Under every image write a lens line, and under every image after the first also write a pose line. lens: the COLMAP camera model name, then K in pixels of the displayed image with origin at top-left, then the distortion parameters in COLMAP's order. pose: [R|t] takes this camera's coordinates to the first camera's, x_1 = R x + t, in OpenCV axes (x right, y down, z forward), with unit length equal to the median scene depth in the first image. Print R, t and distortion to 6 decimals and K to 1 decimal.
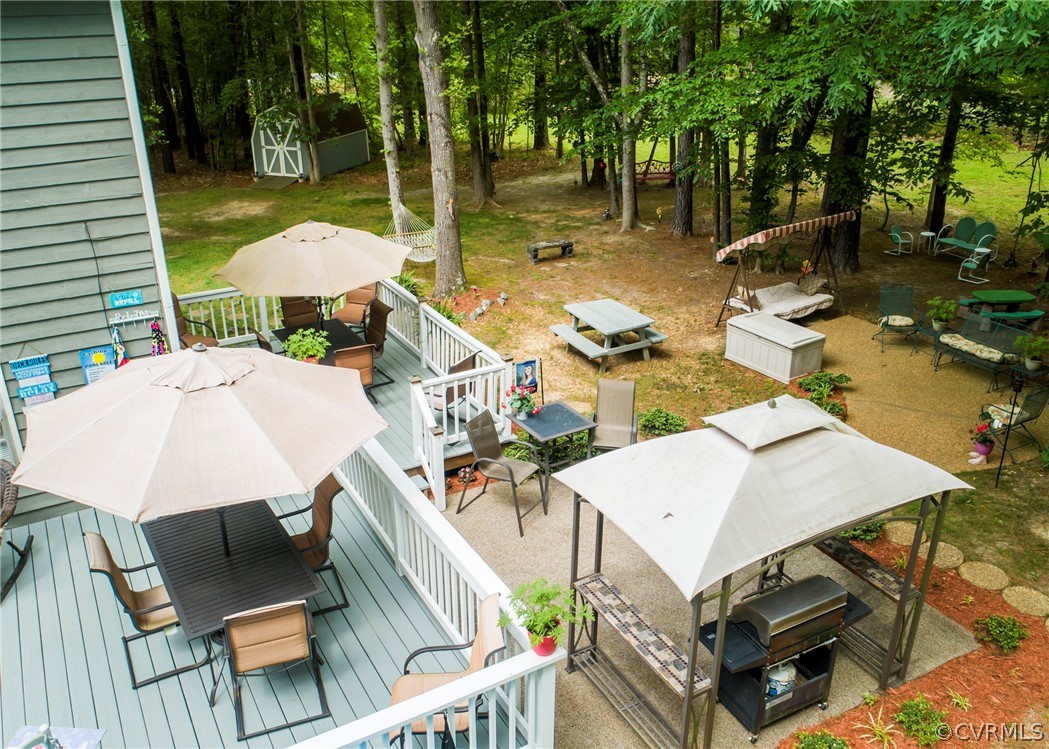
lens RADIAL K [[893.2, 0, 524.5], [0, 893.2, 374.5], [0, 0, 1]] dist [-0.019889, 0.002989]
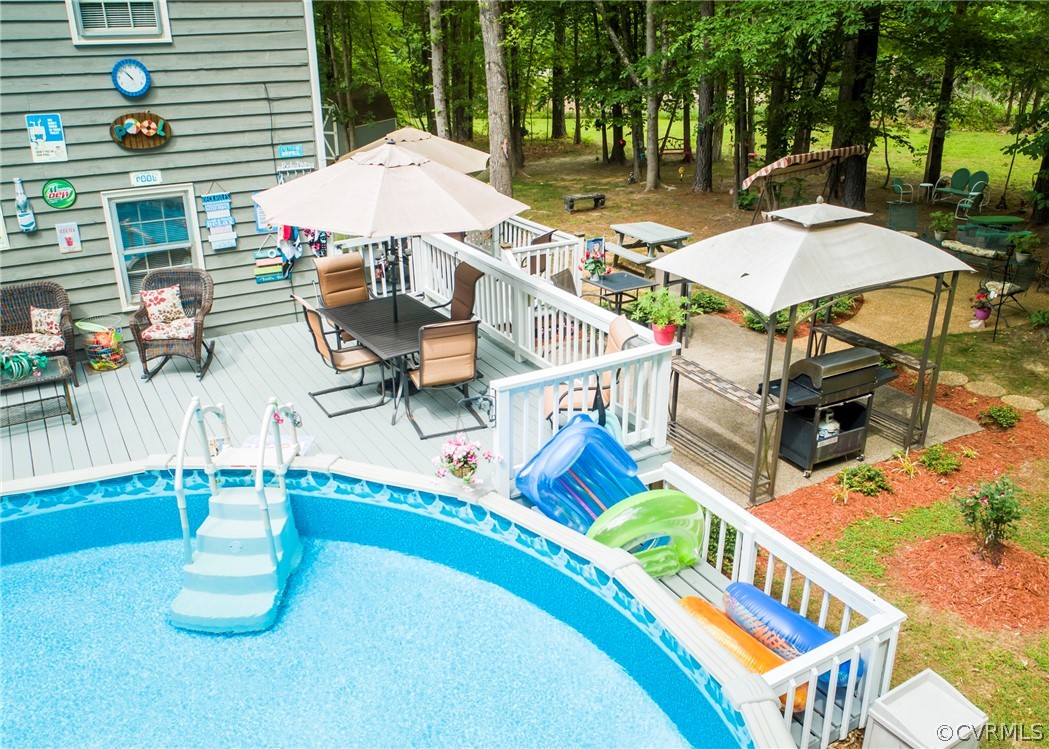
lens RADIAL K [[893.2, 0, 524.5], [0, 893.2, 374.5], [0, 0, 1]] dist [-0.019889, 0.002989]
pose [[0.999972, -0.004131, 0.006195, -0.074466], [0.004313, 0.999550, -0.029701, 0.149454], [-0.006069, 0.029727, 0.999540, -0.131065]]
